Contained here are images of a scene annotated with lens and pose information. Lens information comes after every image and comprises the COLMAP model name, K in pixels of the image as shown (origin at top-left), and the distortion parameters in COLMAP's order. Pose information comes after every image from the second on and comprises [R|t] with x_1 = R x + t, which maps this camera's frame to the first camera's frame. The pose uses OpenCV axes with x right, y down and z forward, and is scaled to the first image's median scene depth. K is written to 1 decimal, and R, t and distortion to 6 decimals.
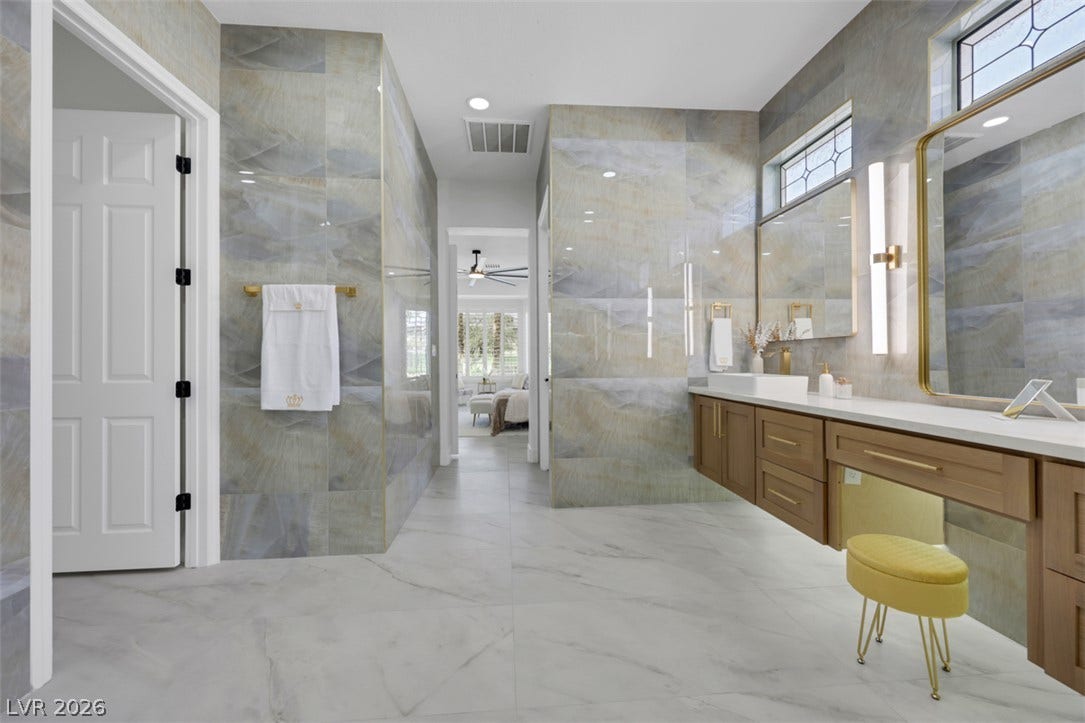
lens RADIAL K [[433.0, 0, 540.5], [0, 433.0, 358.9], [0, 0, 1]] dist [-0.003037, 0.000312]
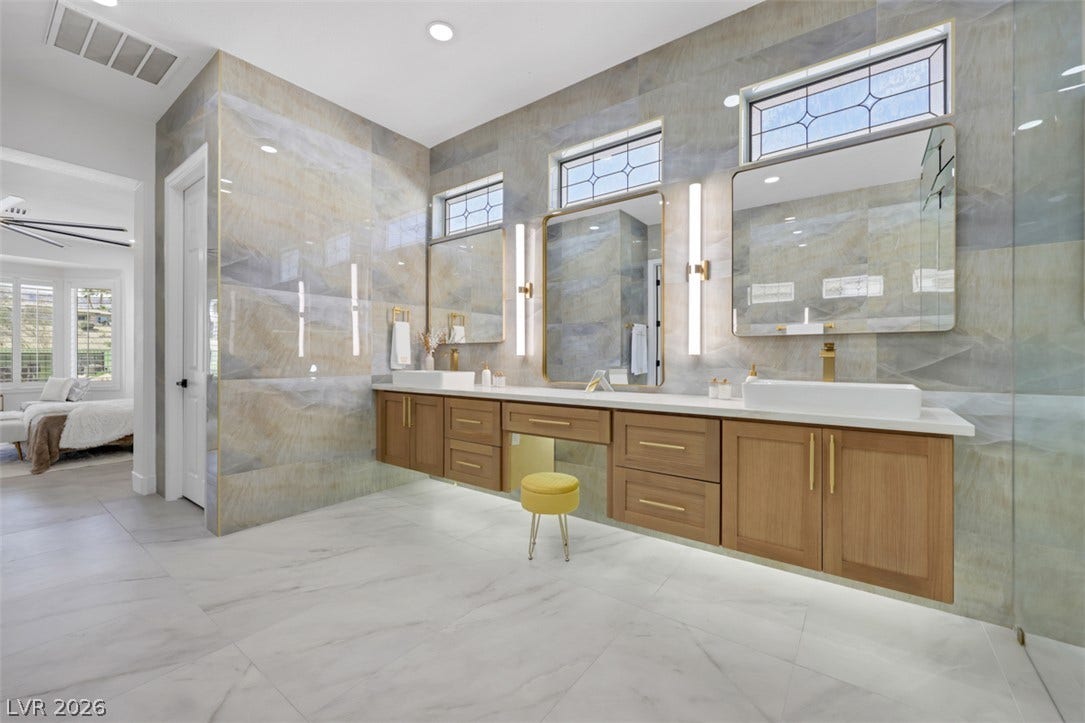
lens RADIAL K [[433.0, 0, 545.6], [0, 433.0, 359.8], [0, 0, 1]] dist [-0.003037, 0.000312]
pose [[0.653878, 0.002878, 0.756594, -0.190602], [-0.005285, 0.999986, 0.000764, 0.001845], [-0.756581, -0.004498, 0.653884, -0.015128]]
